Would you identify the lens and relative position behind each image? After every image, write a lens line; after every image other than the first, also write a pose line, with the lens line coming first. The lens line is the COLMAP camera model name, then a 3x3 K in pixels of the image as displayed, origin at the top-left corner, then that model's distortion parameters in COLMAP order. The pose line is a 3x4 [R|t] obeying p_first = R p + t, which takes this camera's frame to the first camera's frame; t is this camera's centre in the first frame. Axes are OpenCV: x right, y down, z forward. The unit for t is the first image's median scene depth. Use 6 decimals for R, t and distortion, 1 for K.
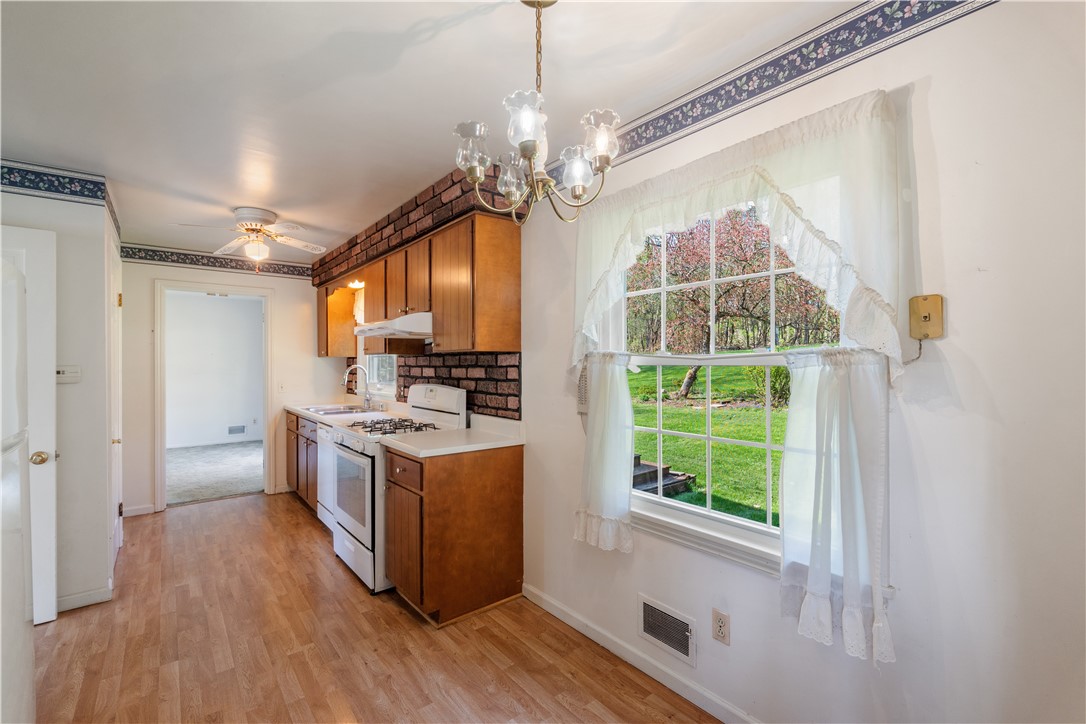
lens RADIAL K [[490.6, 0, 545.9], [0, 490.6, 353.7], [0, 0, 1]] dist [-0.004092, 0.000386]
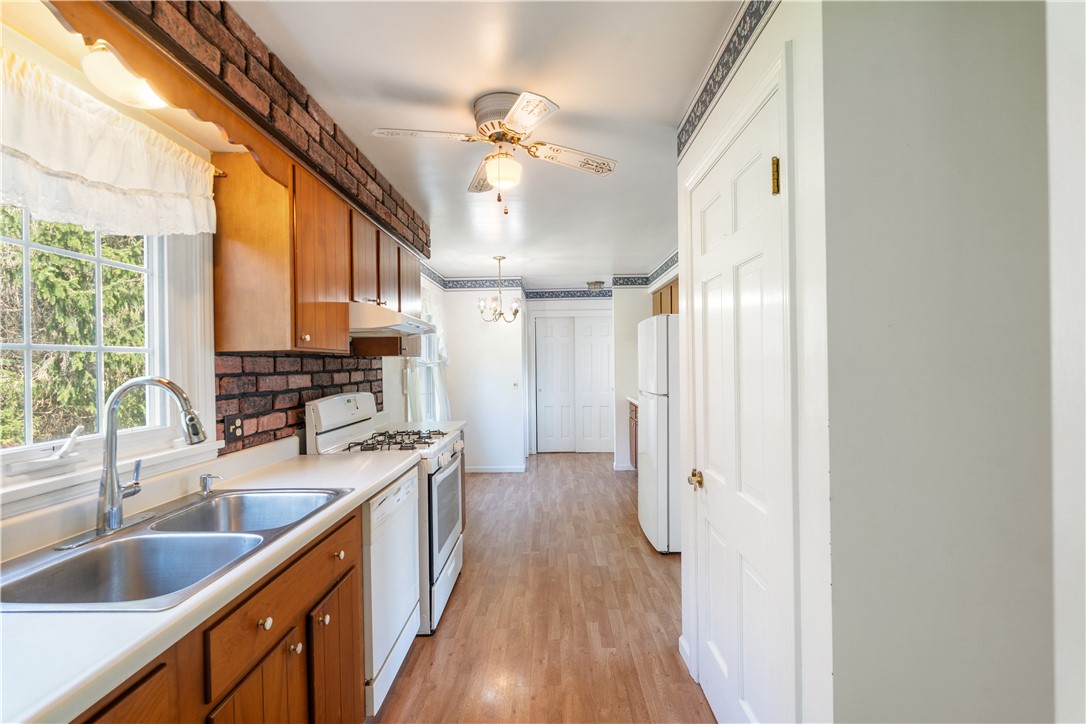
lens RADIAL K [[485.0, 0, 543.0], [0, 485.0, 362.0], [0, 0, 1]] dist [-0.001422, 0.000075]
pose [[-0.775824, 0.015575, 0.630757, -0.989156], [0.004409, 0.999805, -0.019265, 0.028134], [-0.630934, -0.012165, -0.775741, 1.428952]]
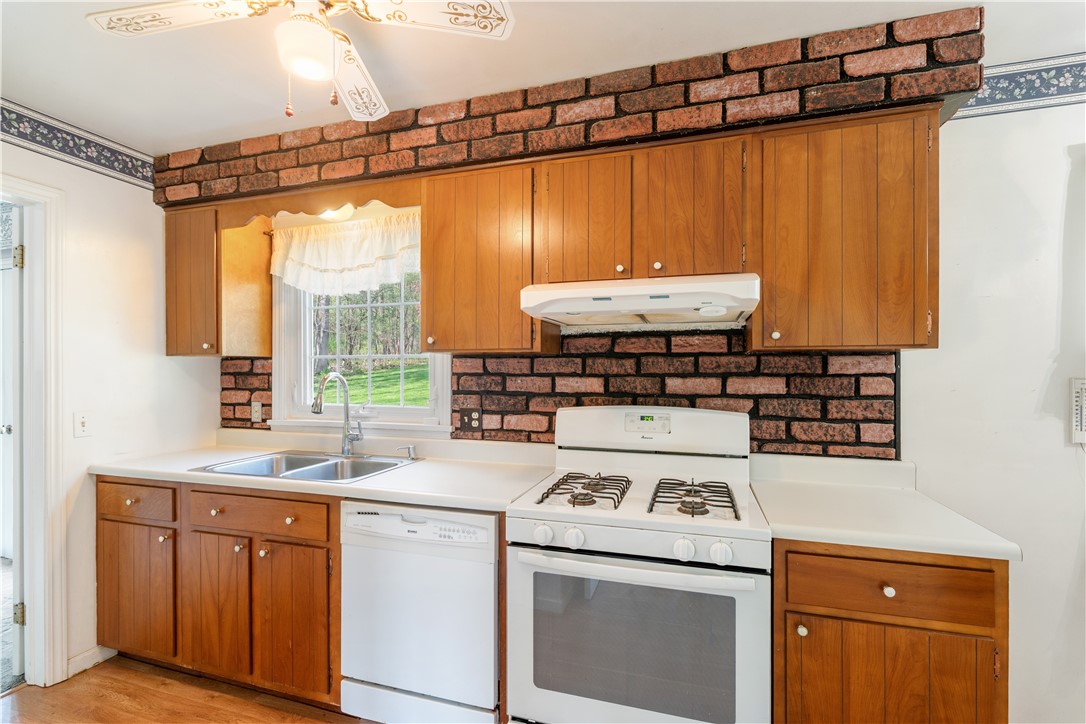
lens RADIAL K [[490.5, 0, 567.3], [0, 490.5, 363.9], [0, 0, 1]] dist [-0.003569, -0.000215]
pose [[0.823817, 0.011433, 0.566740, -0.630669], [-0.014268, 0.999898, 0.000569, 0.014283], [-0.566676, -0.008555, 0.823896, 0.594937]]
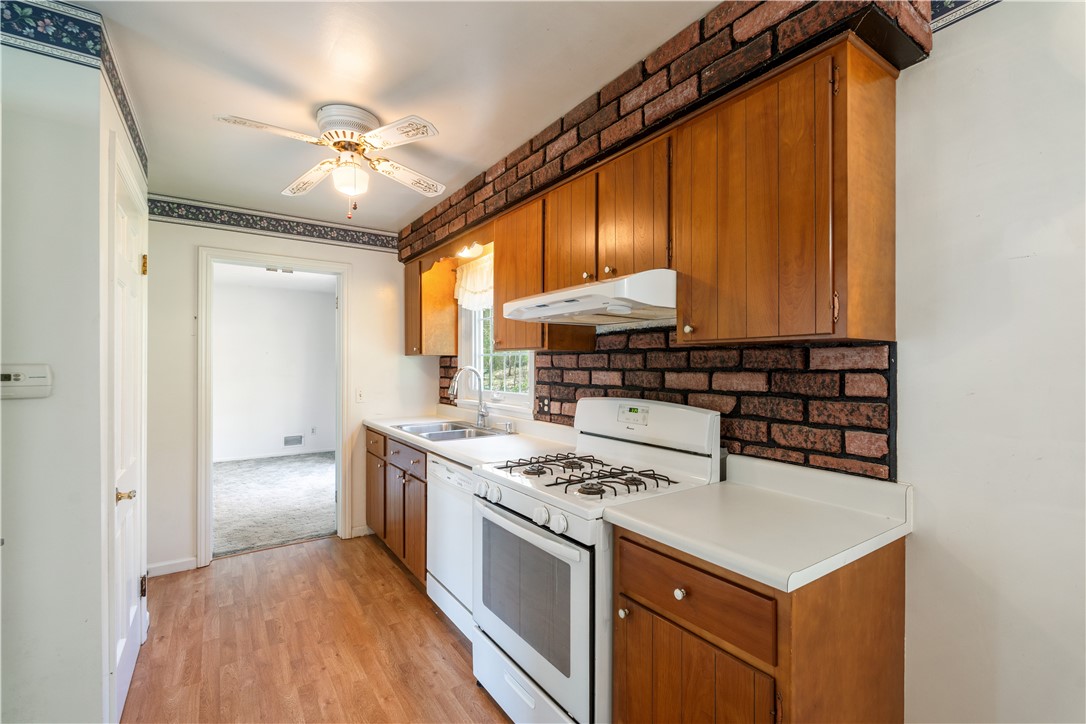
lens RADIAL K [[489.2, 0, 544.0], [0, 489.2, 355.7], [0, 0, 1]] dist [-0.004071, 0.000227]
pose [[0.997381, 0.004968, -0.072157, -0.301239], [-0.005012, 0.999987, -0.000428, 0.010033], [0.072154, 0.000789, 0.997393, 0.402786]]
